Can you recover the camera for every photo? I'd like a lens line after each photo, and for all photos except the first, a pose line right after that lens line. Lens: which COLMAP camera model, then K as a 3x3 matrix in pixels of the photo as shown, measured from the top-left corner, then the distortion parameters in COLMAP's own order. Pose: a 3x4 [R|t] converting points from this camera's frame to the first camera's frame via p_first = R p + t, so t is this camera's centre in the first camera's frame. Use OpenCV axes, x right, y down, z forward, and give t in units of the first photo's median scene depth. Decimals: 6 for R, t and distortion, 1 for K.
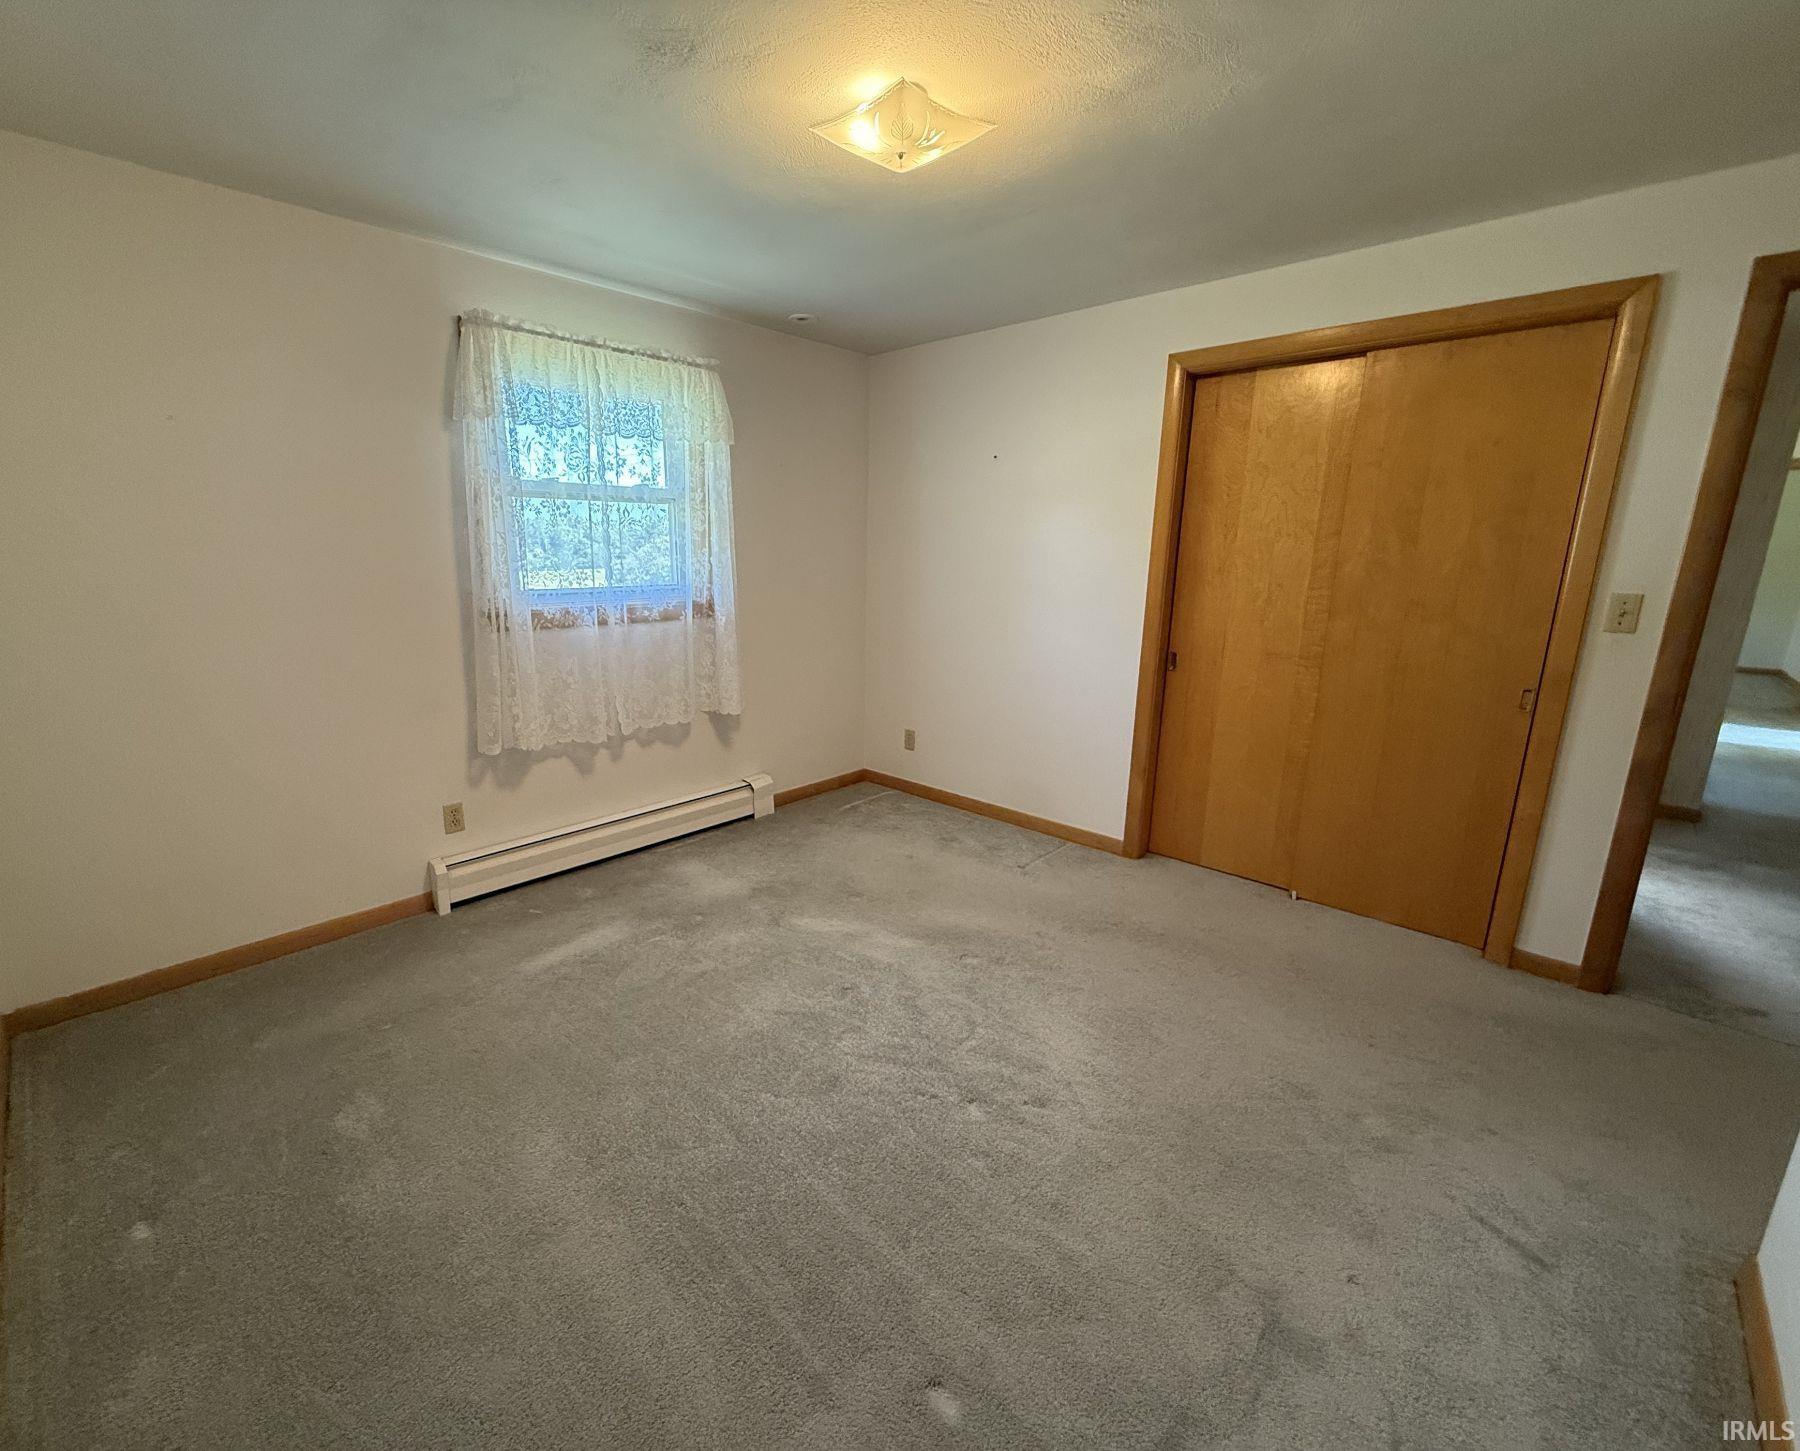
lens RADIAL K [[777.0, 0, 832.5], [0, 777.0, 727.1], [0, 0, 1]] dist [0.001605, 0.000002]
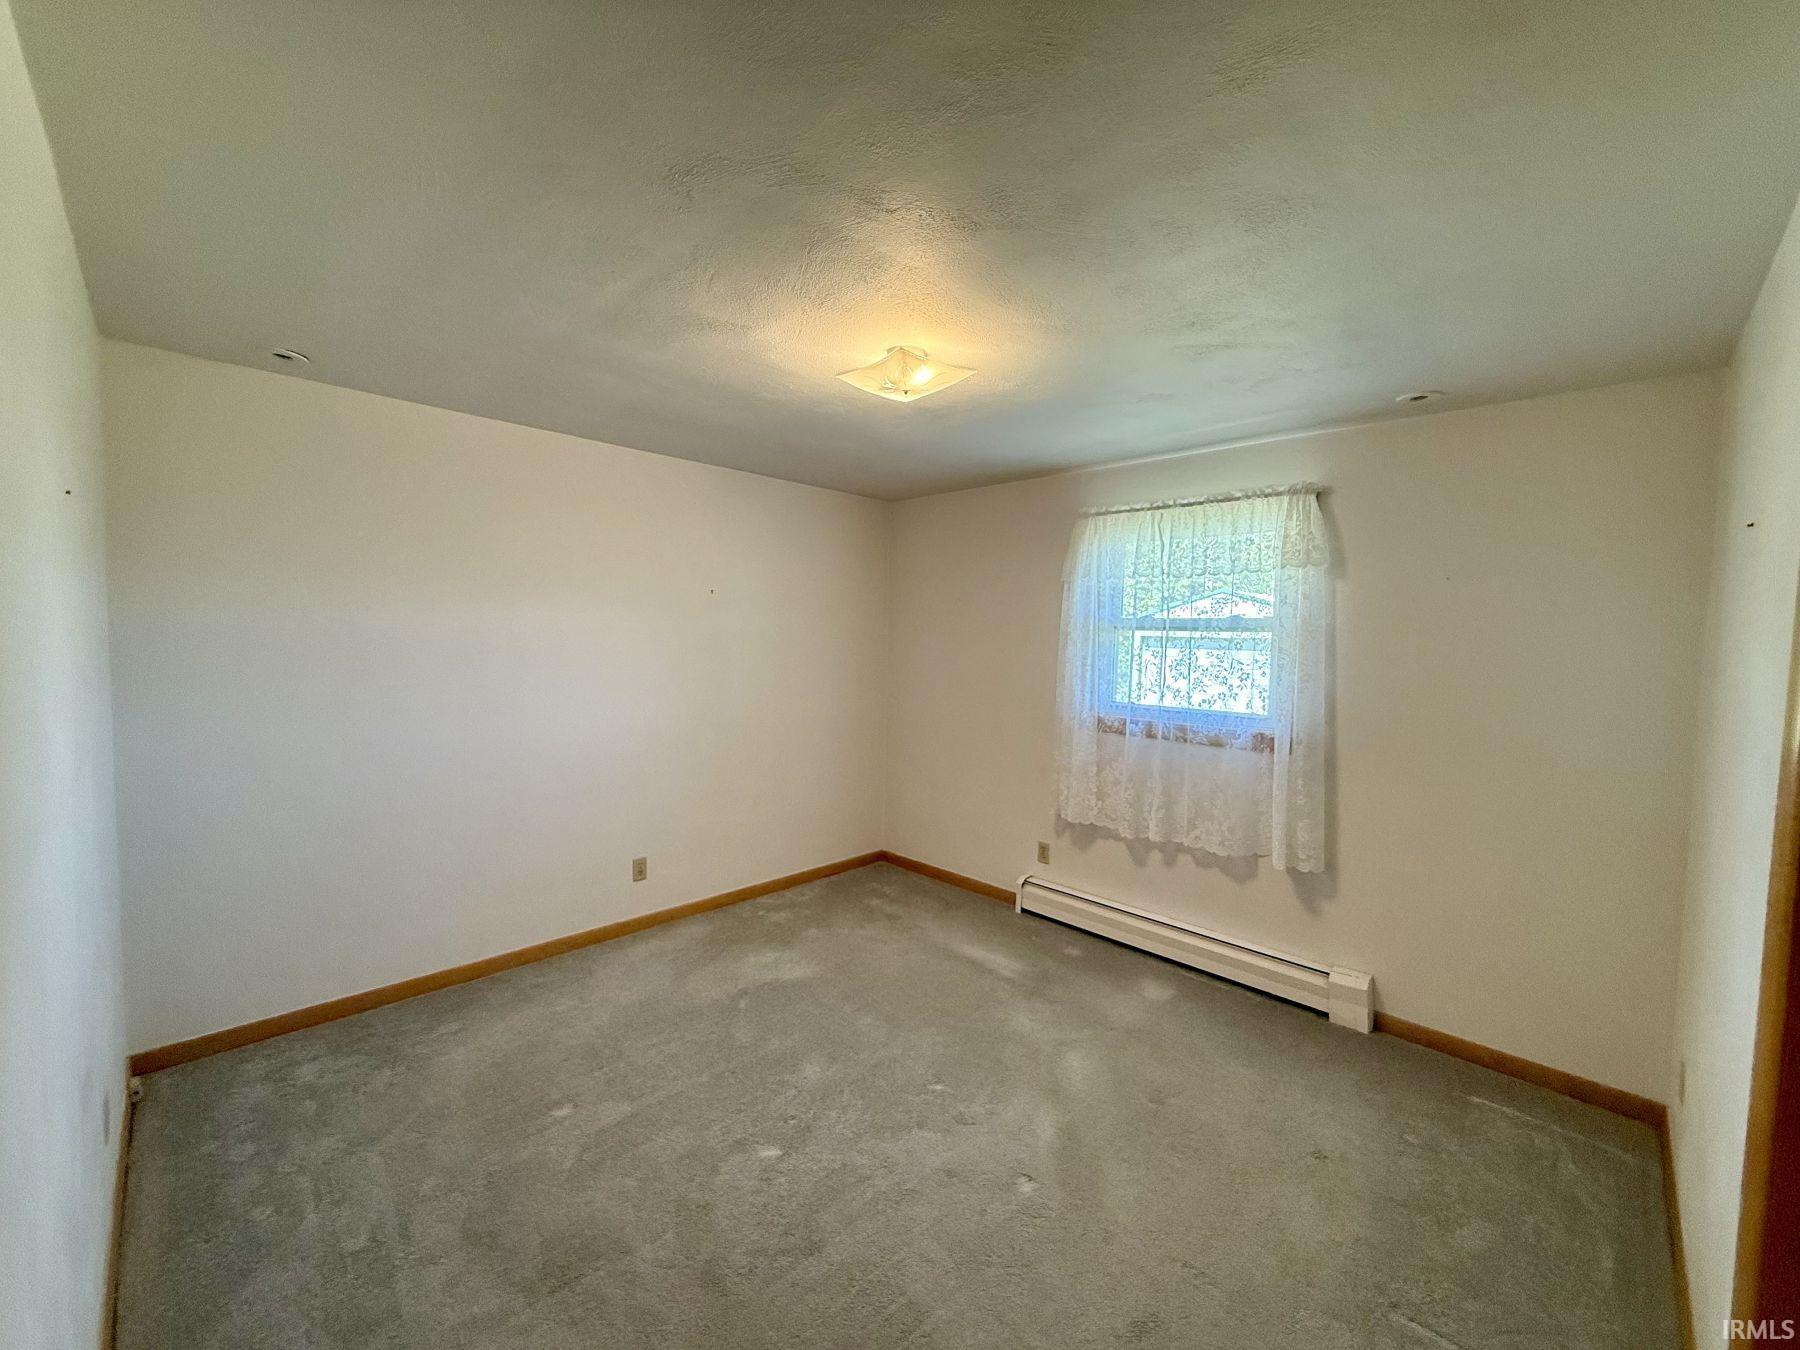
lens RADIAL K [[718.7, 0, 895.5], [0, 718.7, 676.4], [0, 0, 1]] dist [-0.001949, -0.000164]
pose [[-0.012359, 0.045942, -0.998868, 0.742108], [-0.249319, 0.967252, 0.047573, -0.172697], [0.968342, 0.249625, -0.000500, 0.606141]]
